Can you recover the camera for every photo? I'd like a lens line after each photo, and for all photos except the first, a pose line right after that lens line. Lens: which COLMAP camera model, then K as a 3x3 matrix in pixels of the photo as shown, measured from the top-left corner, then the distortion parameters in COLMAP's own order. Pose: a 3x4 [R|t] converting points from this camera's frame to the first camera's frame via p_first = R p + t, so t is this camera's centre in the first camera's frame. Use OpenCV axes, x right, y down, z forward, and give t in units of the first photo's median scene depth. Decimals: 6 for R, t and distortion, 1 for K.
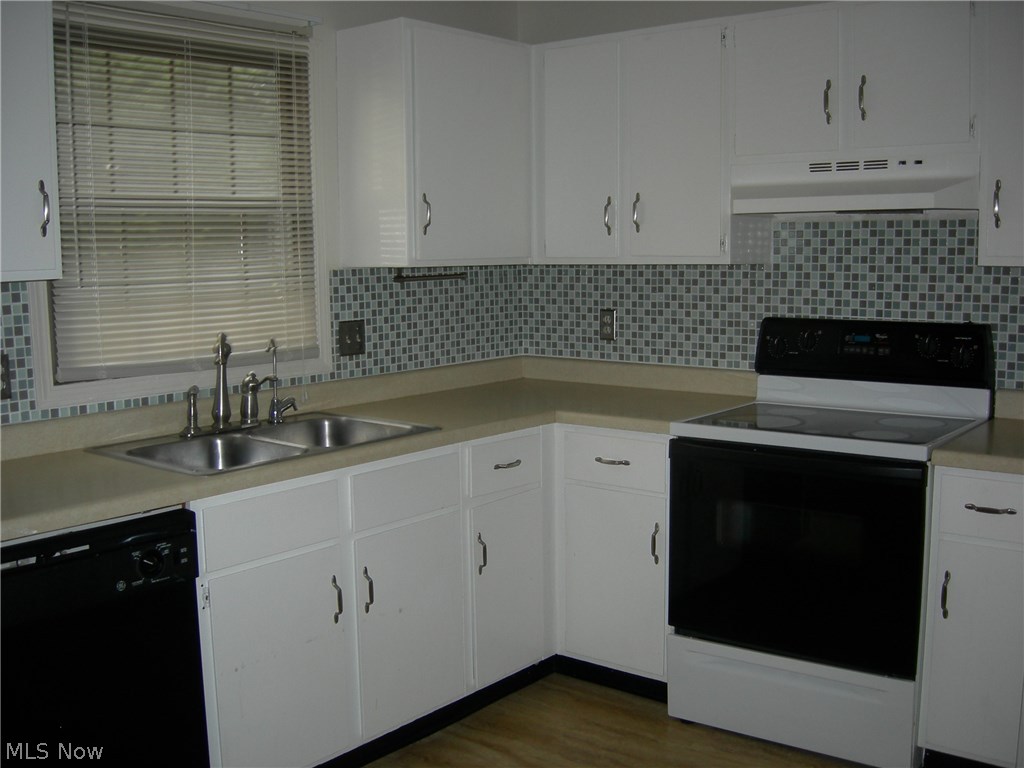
lens RADIAL K [[1104.3, 0, 510.6], [0, 1104.3, 393.8], [0, 0, 1]] dist [-0.144687, 0.000000]
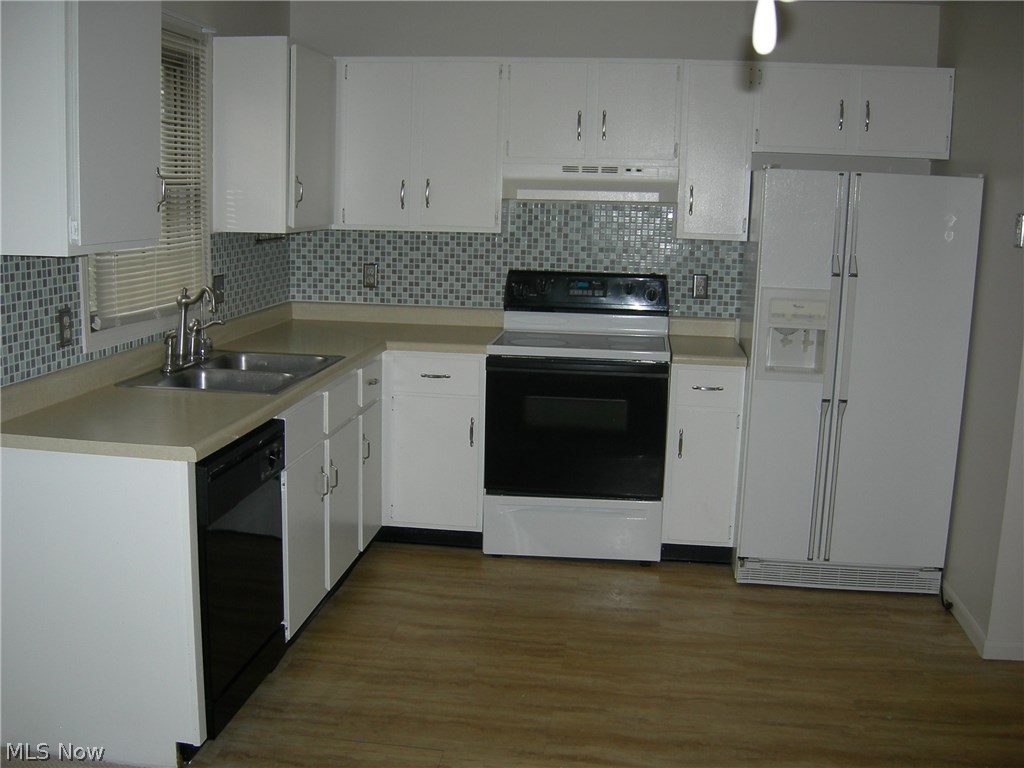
lens RADIAL K [[1104.3, 0, 510.3], [0, 1104.3, 387.0], [0, 0, 1]] dist [-0.144687, 0.000000]
pose [[0.849014, -0.058061, 0.525171, -0.565663], [0.033343, 0.997850, 0.056415, 0.000105], [-0.527318, -0.030387, 0.849125, -0.226661]]
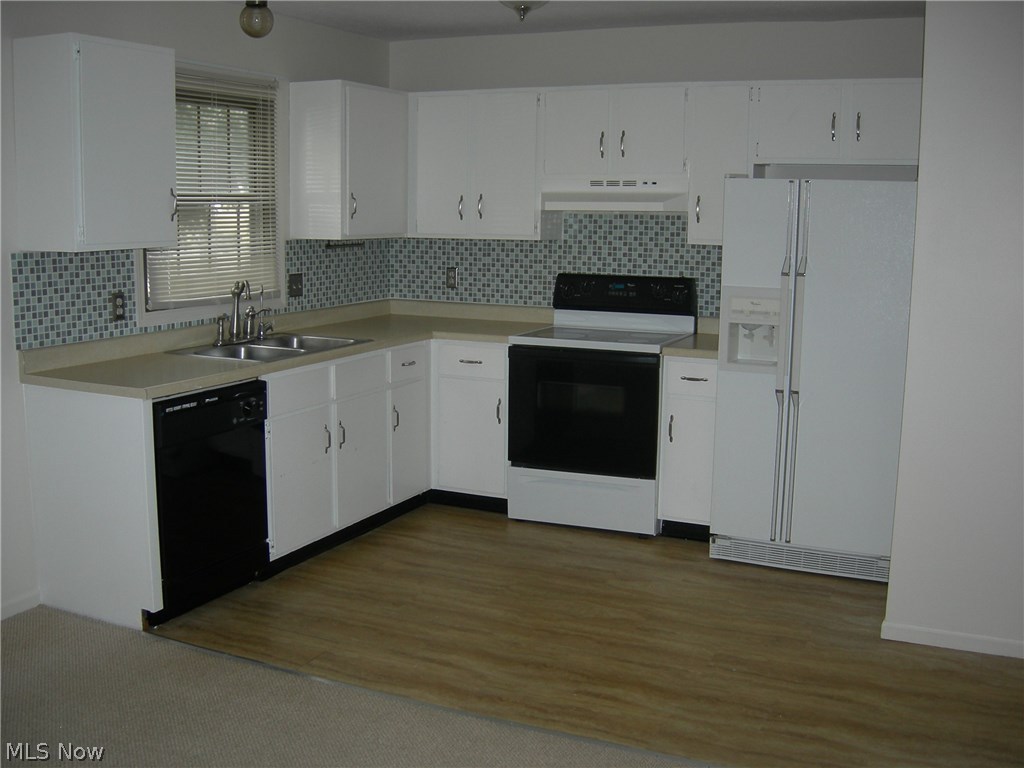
lens RADIAL K [[1104.3, 0, 509.8], [0, 1104.3, 386.0], [0, 0, 1]] dist [-0.144687, 0.000000]
pose [[0.970398, -0.015164, 0.241037, -0.247572], [0.007884, 0.999484, 0.031136, 0.047744], [-0.241384, -0.028314, 0.970016, -0.595673]]
